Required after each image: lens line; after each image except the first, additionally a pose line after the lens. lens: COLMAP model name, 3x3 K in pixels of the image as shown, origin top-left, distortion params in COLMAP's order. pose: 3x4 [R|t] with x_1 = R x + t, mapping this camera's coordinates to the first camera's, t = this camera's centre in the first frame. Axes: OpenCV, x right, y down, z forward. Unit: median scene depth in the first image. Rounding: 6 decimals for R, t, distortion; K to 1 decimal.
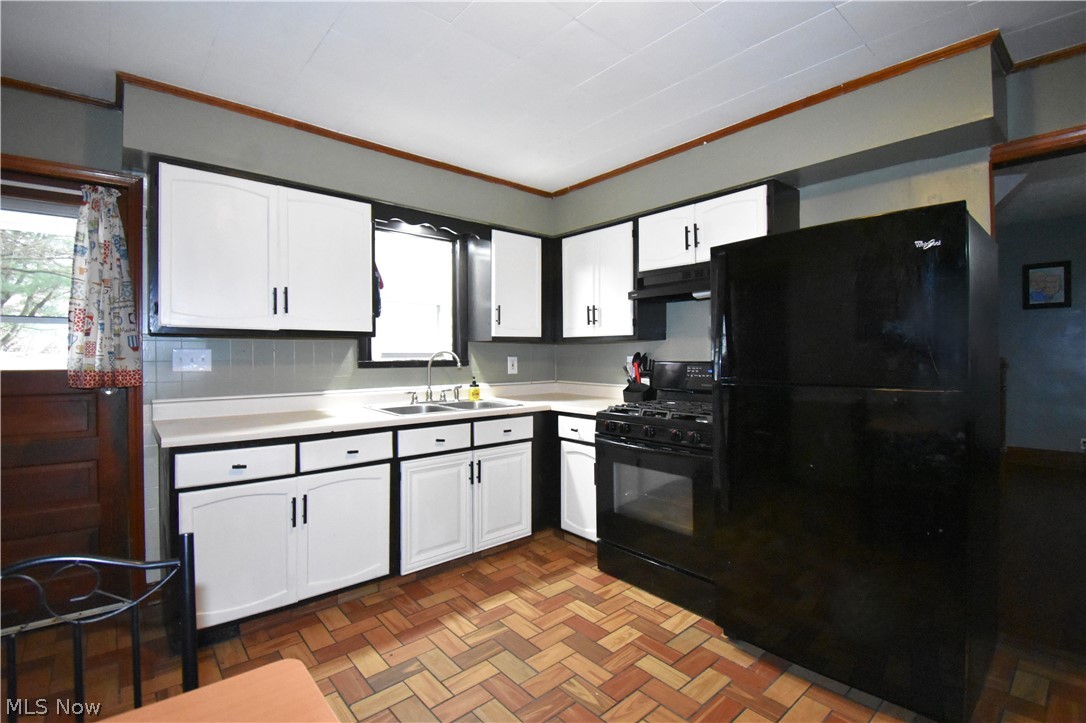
lens RADIAL K [[491.3, 0, 540.8], [0, 491.3, 356.5], [0, 0, 1]] dist [0.018614, -0.023889]
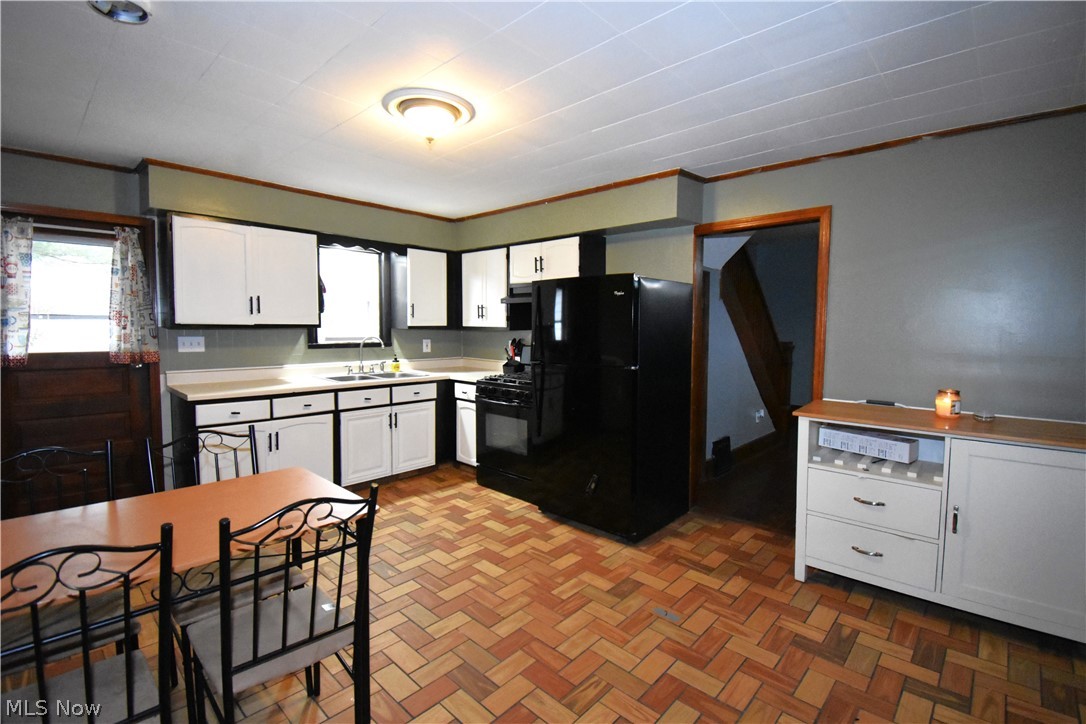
lens RADIAL K [[491.3, 0, 540.8], [0, 491.3, 357.0], [0, 0, 1]] dist [0.018614, -0.023889]
pose [[0.994267, 0.006113, 0.106755, 0.146747], [-0.012590, 0.998113, 0.060104, -0.048766], [-0.106187, -0.061104, 0.992467, -0.493384]]
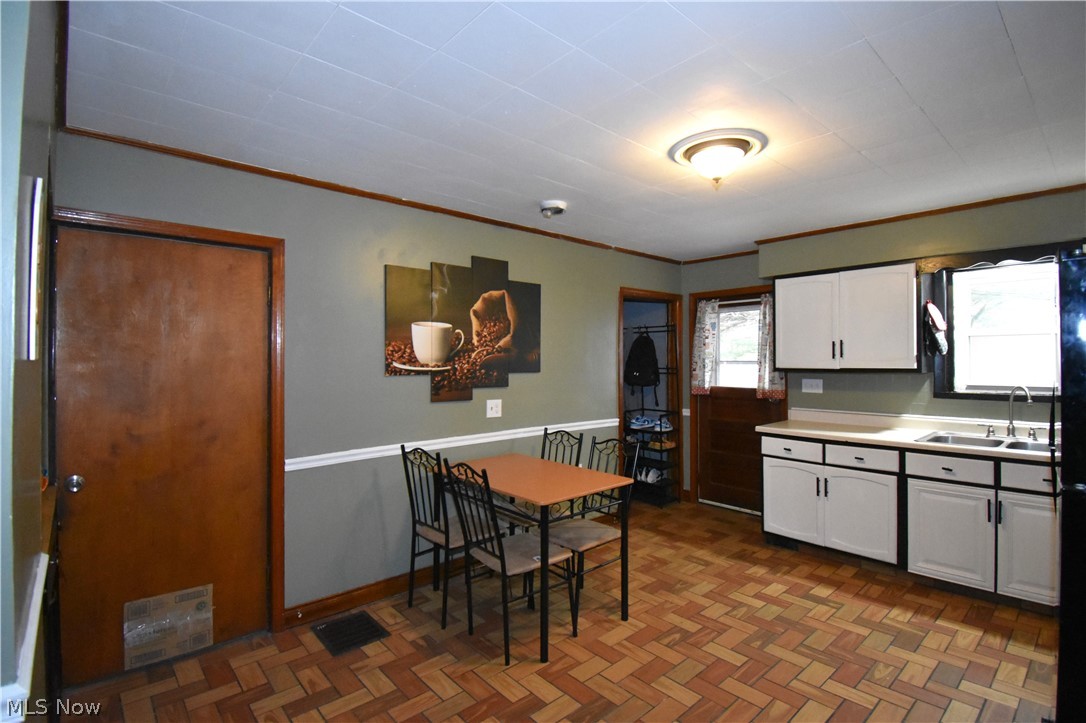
lens RADIAL K [[519.6, 0, 558.0], [0, 519.6, 360.1], [0, 0, 1]] dist [0.023107, -0.029706]
pose [[0.034454, 0.000142, -0.999406, 0.870890], [-0.002001, 0.999998, 0.000073, -0.066694], [0.999404, 0.001997, 0.034454, 0.085175]]
